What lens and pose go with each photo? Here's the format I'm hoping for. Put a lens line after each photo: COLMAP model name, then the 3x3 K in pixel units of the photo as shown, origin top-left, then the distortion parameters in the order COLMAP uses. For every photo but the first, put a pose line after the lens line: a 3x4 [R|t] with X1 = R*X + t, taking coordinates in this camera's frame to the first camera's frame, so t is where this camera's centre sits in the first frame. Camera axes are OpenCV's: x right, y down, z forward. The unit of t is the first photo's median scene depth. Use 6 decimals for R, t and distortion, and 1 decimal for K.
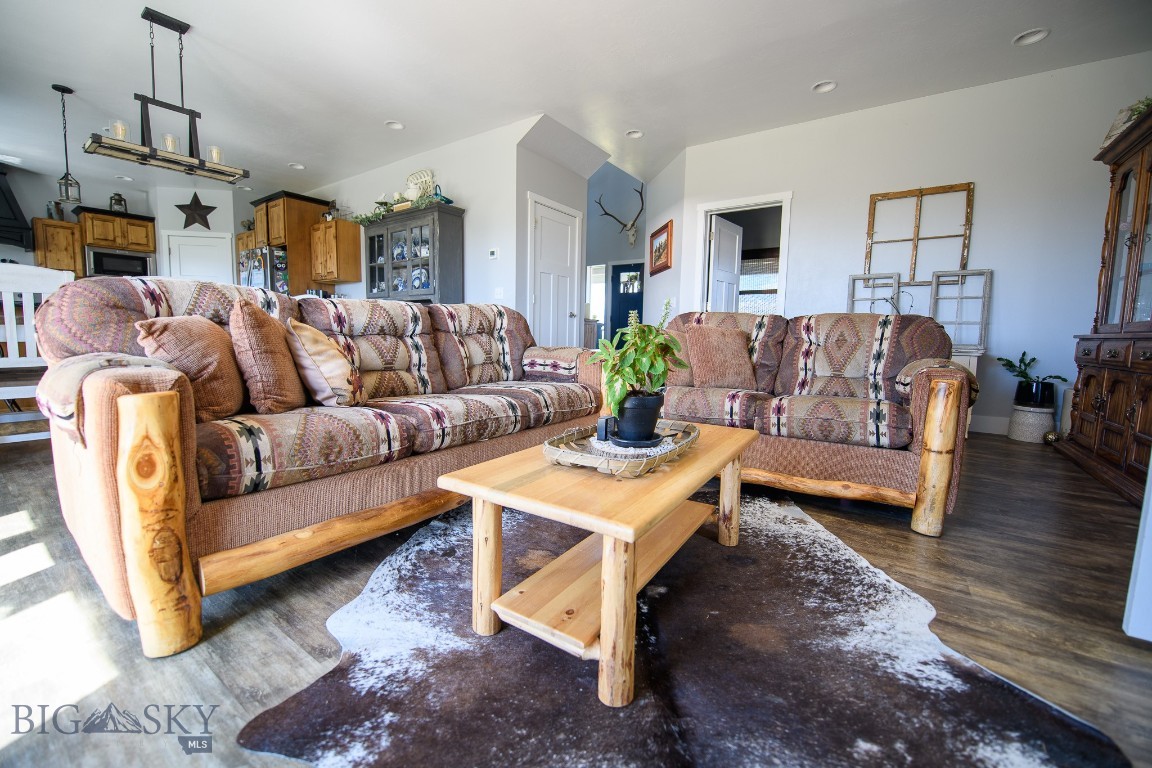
lens RADIAL K [[459.3, 0, 575.1], [0, 459.3, 386.2], [0, 0, 1]] dist [-0.002553, -0.000772]
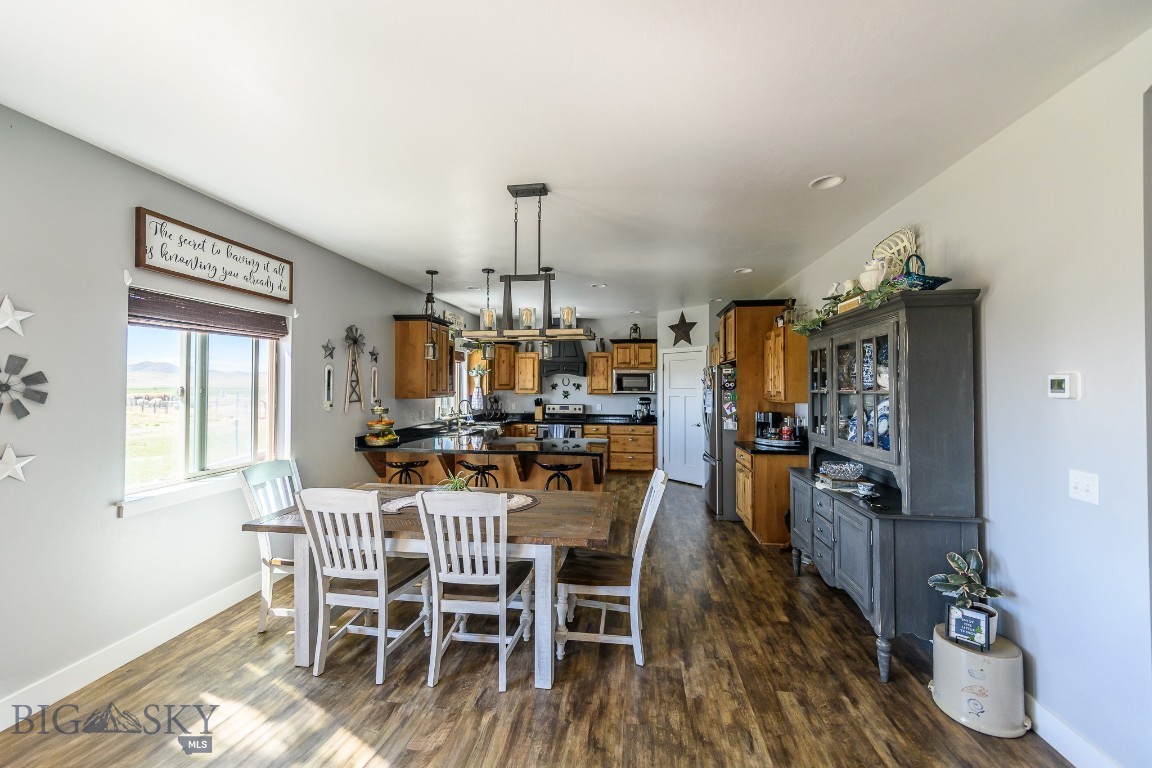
lens RADIAL K [[459.3, 0, 569.8], [0, 459.3, 379.5], [0, 0, 1]] dist [-0.002553, -0.000772]
pose [[0.464074, -0.030196, -0.885282, -0.017803], [-0.098072, 0.991523, -0.085230, -0.167186], [0.880351, 0.126374, 0.457178, 0.337222]]
